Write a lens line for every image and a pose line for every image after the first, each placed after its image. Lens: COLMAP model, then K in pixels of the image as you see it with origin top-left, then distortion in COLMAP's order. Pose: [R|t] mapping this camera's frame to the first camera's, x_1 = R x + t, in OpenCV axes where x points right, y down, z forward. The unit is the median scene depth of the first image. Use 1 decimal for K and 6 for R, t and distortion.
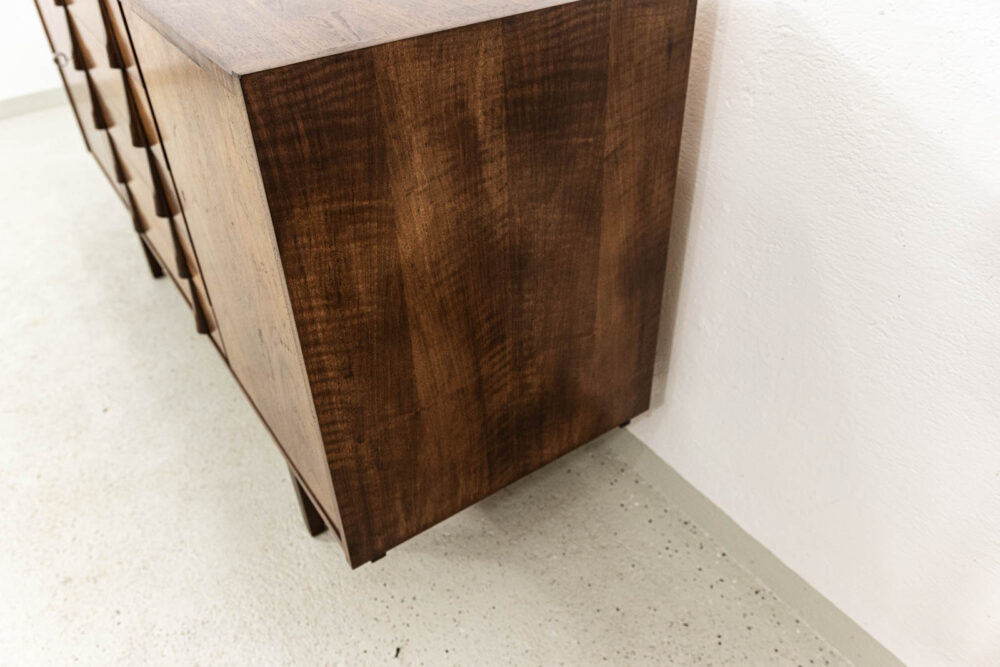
lens RADIAL K [[770.4, 0, 497.5], [0, 770.4, 332.3], [0, 0, 1]] dist [-0.008263, -0.007771]
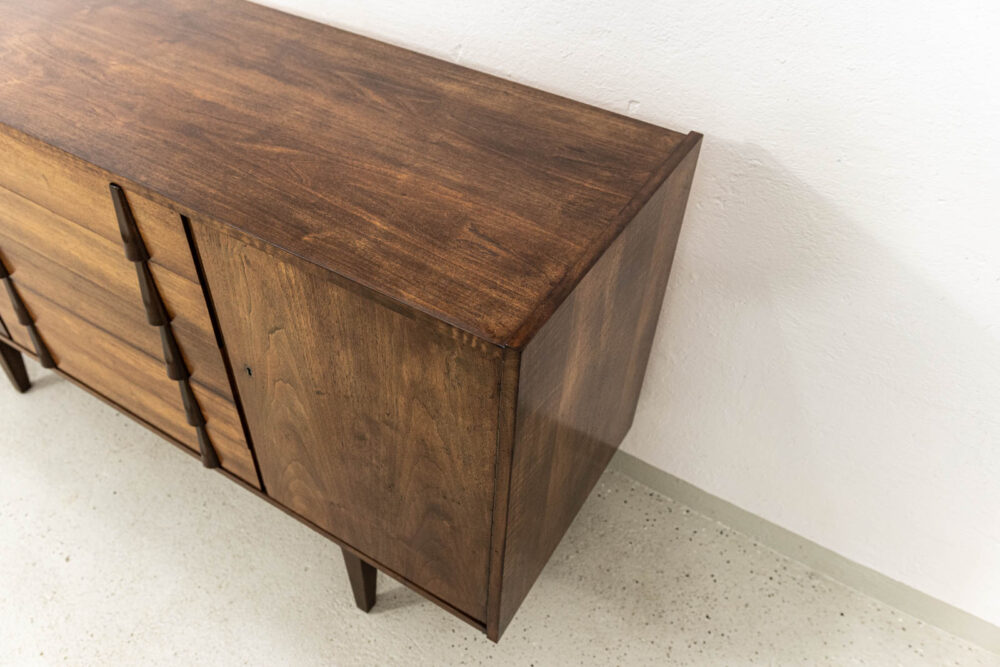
lens RADIAL K [[770.4, 0, 497.5], [0, 770.4, 332.3], [0, 0, 1]] dist [-0.008263, -0.007771]
pose [[0.906841, -0.239975, 0.346486, -0.390740], [0.198208, 0.968319, 0.151895, -0.275782], [-0.371960, -0.069069, 0.925676, -0.062556]]
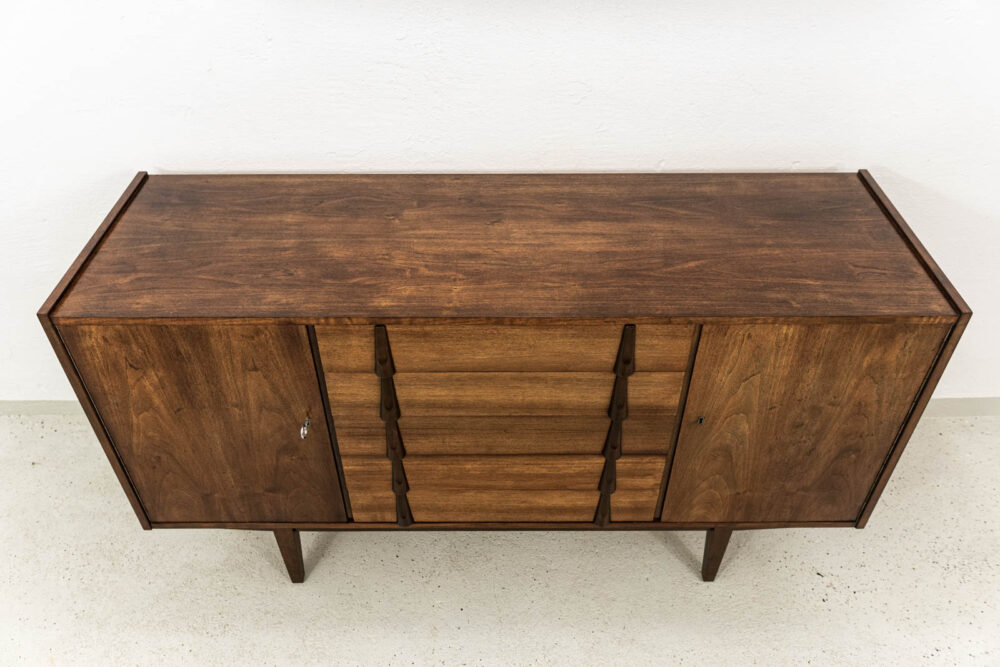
lens RADIAL K [[770.4, 0, 497.5], [0, 770.4, 332.3], [0, 0, 1]] dist [-0.008263, -0.007771]
pose [[0.565264, -0.515487, 0.644011, -1.266603], [0.487568, 0.838521, 0.243229, -0.736826], [-0.665398, 0.176510, 0.725321, 0.155961]]
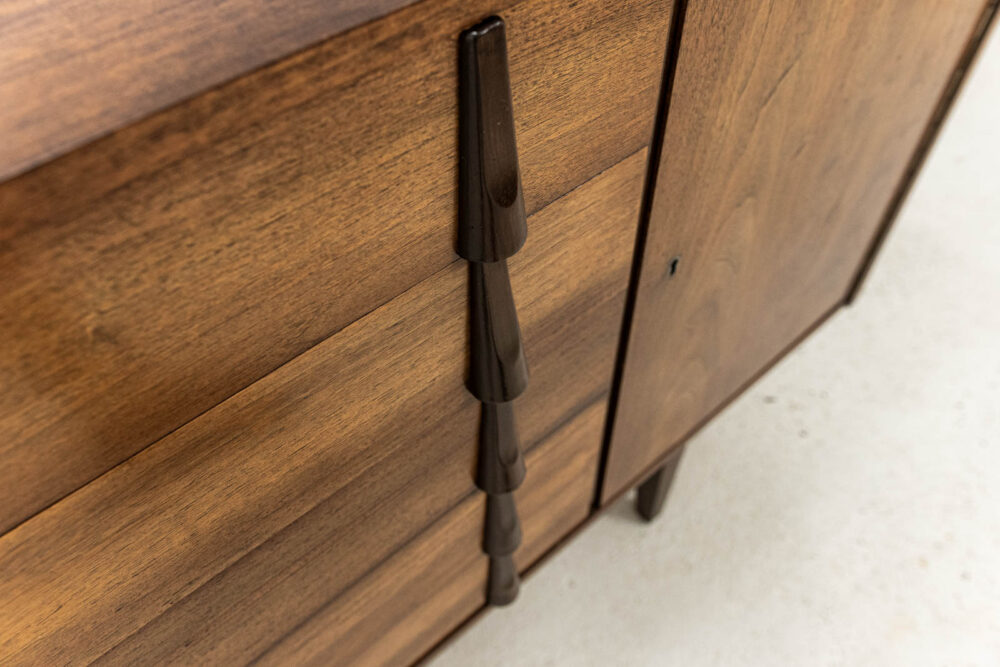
lens RADIAL K [[770.4, 0, 497.5], [0, 770.4, 332.3], [0, 0, 1]] dist [-0.008263, -0.007771]
pose [[-0.103909, -0.753870, 0.648755, -0.661348], [0.616855, 0.462827, 0.636617, -0.484806], [-0.780187, 0.466338, 0.416937, 0.777002]]
